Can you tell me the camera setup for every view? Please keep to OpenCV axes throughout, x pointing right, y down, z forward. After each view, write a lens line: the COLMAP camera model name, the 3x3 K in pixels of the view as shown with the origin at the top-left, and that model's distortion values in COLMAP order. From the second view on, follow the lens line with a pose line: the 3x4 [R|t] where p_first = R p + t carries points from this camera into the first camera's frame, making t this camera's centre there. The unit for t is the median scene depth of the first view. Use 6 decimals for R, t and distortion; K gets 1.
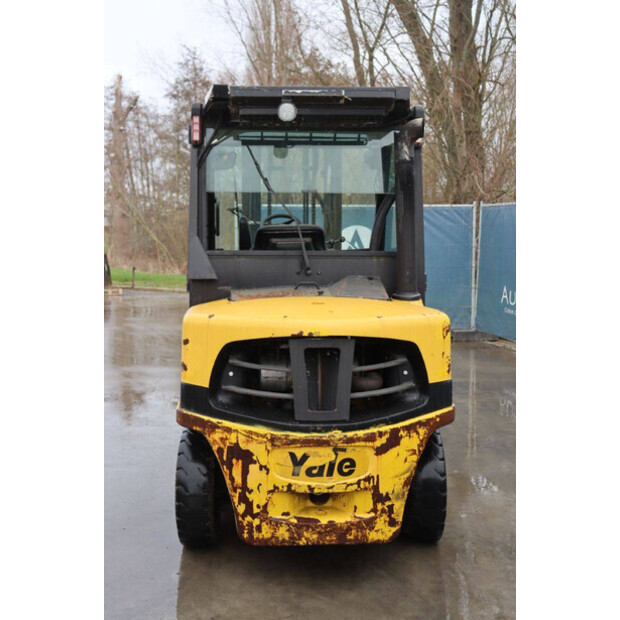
lens RADIAL K [[738.2, 0, 310.0], [0, 738.2, 310.0], [0, 0, 1]] dist [-0.008691, 0.052185]
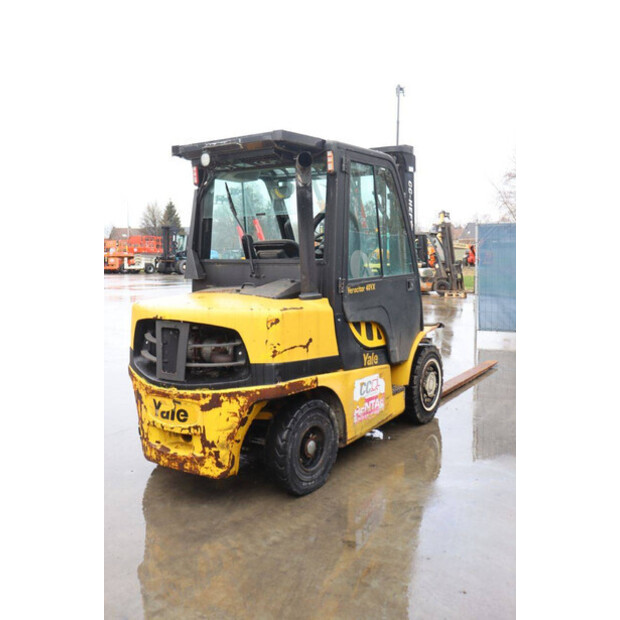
lens RADIAL K [[609.6, 0, 310.0], [0, 609.6, 310.0], [0, 0, 1]] dist [-0.066099, 0.000241]
pose [[0.793466, 0.049314, -0.606614, 0.904875], [-0.051603, 0.998574, 0.013681, -0.012056], [0.606423, 0.020447, 0.794879, 0.236529]]
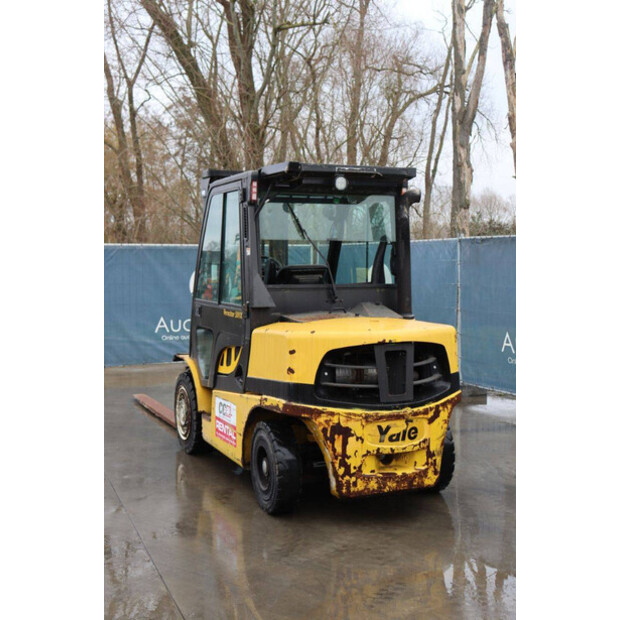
lens RADIAL K [[777.1, 0, 310.0], [0, 777.1, 310.0], [0, 0, 1]] dist [0.012343, 0.002602]
pose [[0.938471, -0.024871, 0.344460, -0.643117], [0.042691, 0.998108, -0.044244, 0.031665], [-0.342708, 0.056227, 0.937758, -0.355989]]
